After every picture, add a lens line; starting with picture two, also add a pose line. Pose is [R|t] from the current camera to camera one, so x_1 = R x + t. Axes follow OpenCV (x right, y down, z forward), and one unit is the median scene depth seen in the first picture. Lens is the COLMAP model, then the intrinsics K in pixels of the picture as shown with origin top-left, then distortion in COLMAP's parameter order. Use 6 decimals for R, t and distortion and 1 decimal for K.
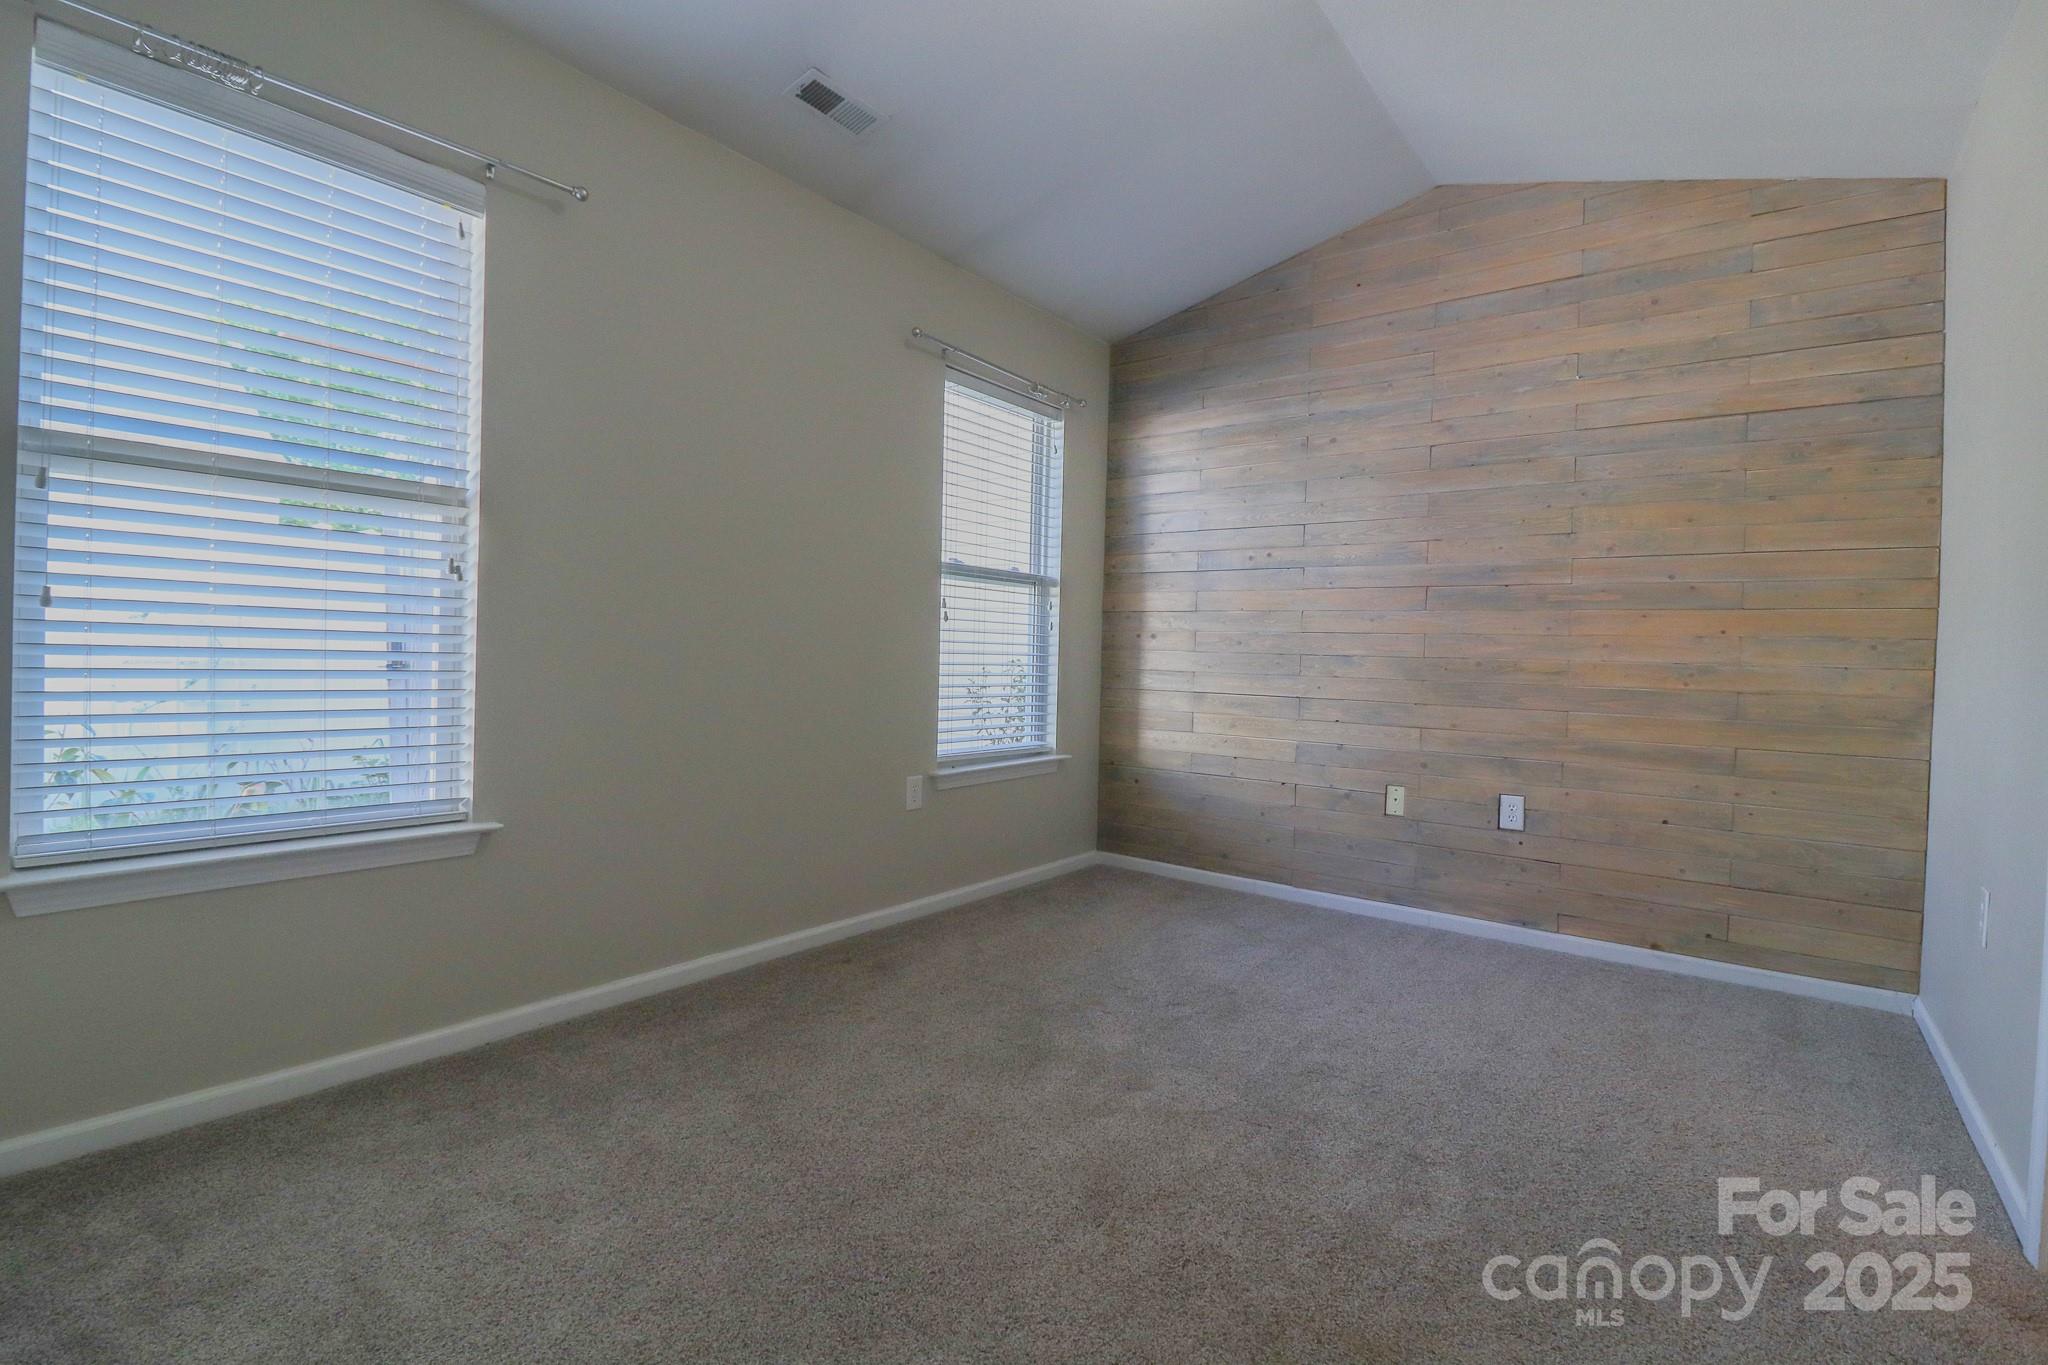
lens RADIAL K [[951.9, 0, 1016.4], [0, 951.9, 686.8], [0, 0, 1]] dist [-0.004613, -0.004359]
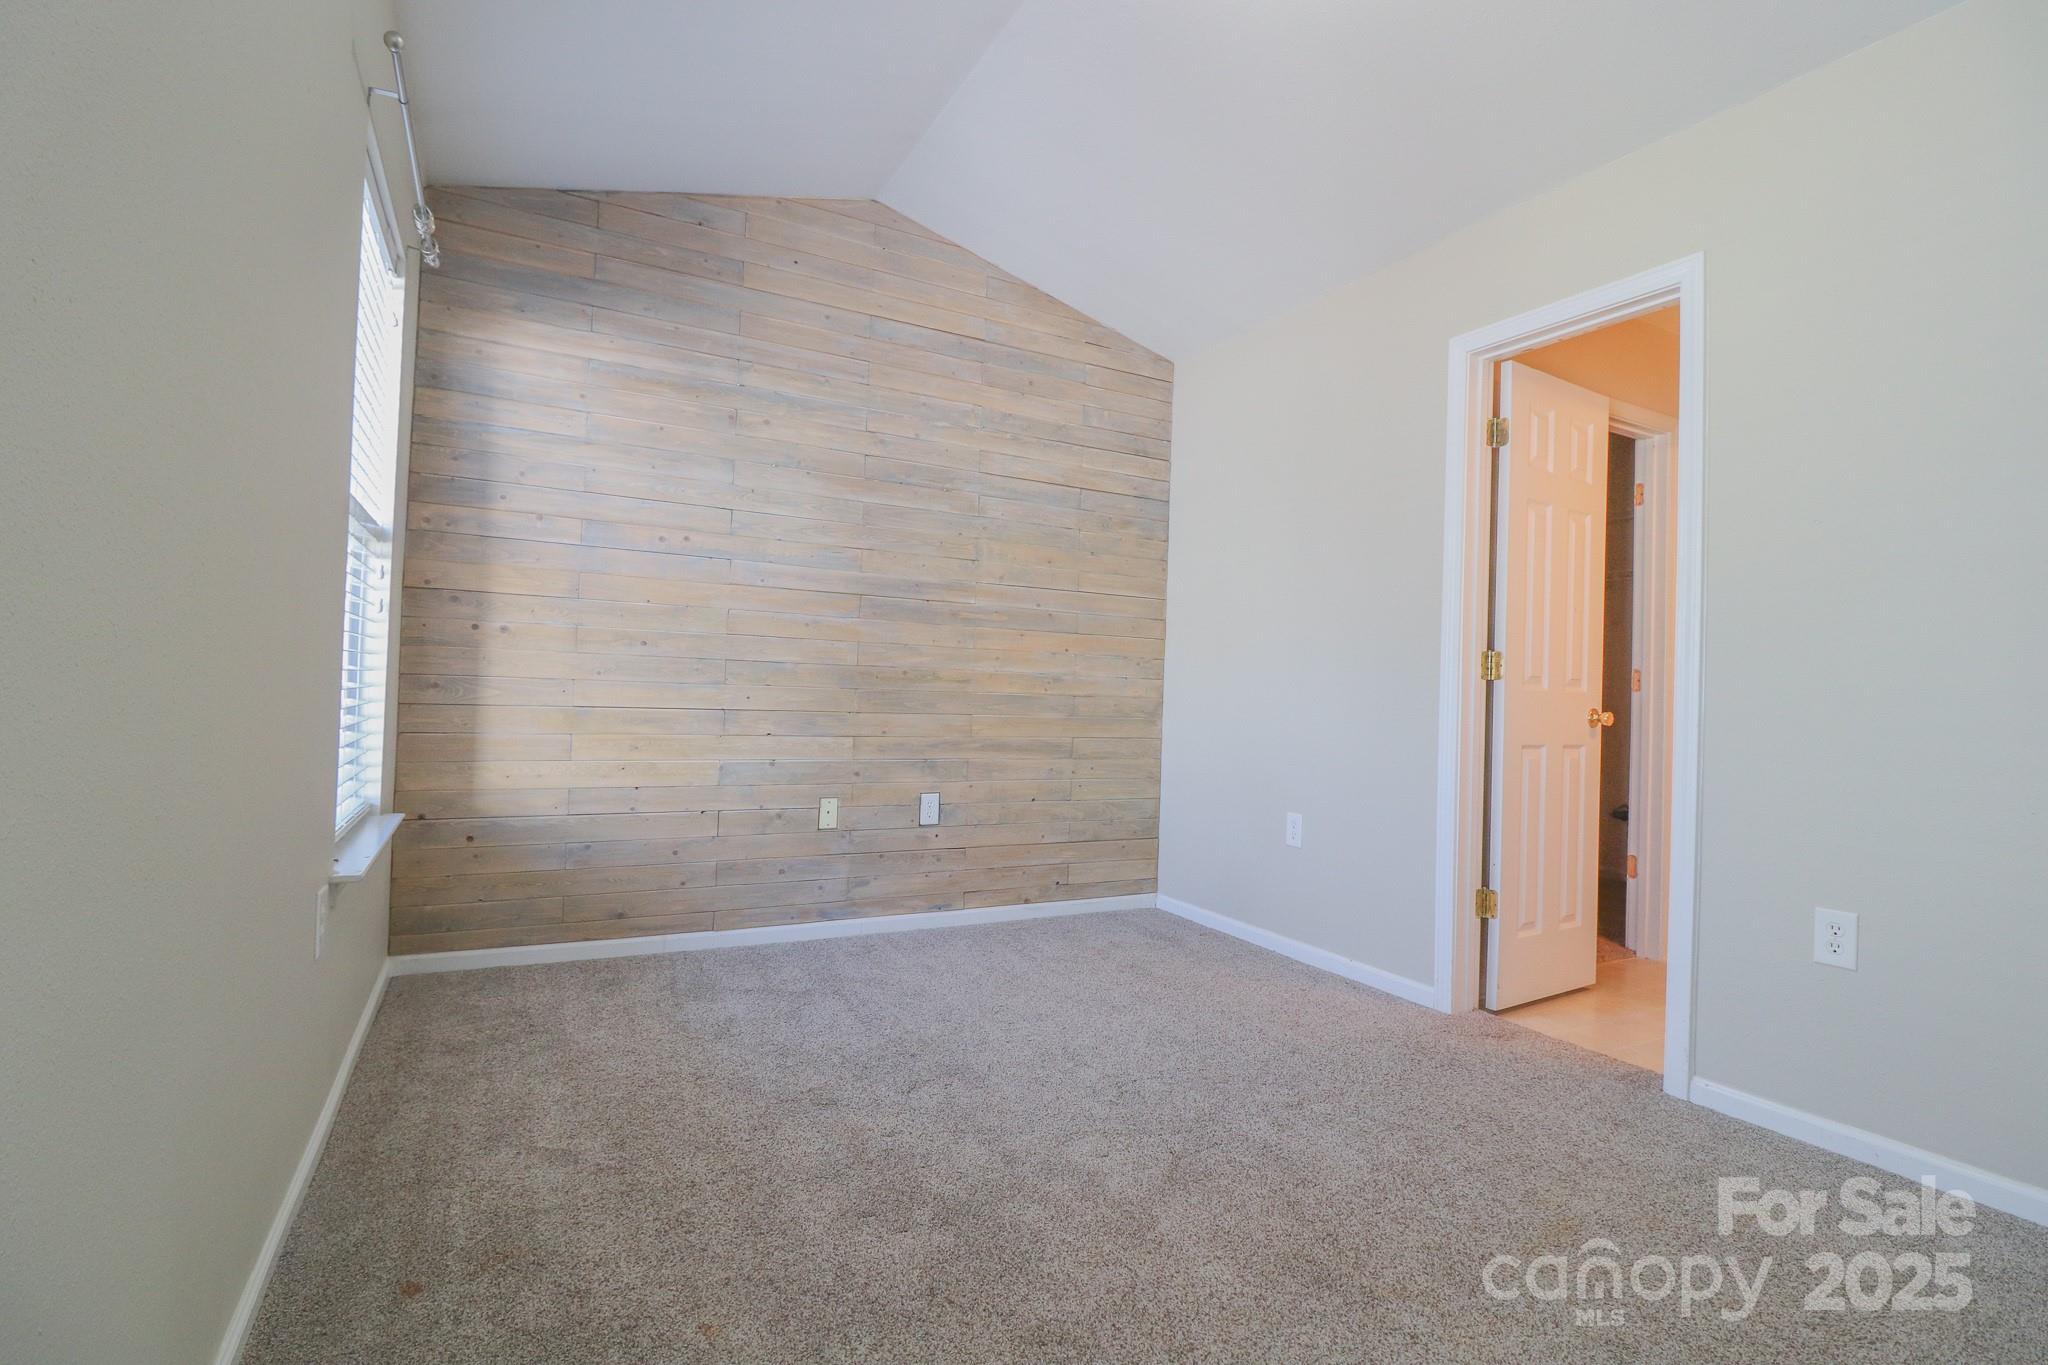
lens RADIAL K [[951.9, 0, 1027.7], [0, 951.9, 680.1], [0, 0, 1]] dist [-0.004613, -0.004359]
pose [[0.404525, -0.005883, 0.914508, -0.438425], [0.007062, 0.999970, 0.003309, -0.018950], [-0.914499, 0.005120, 0.404555, 0.463992]]
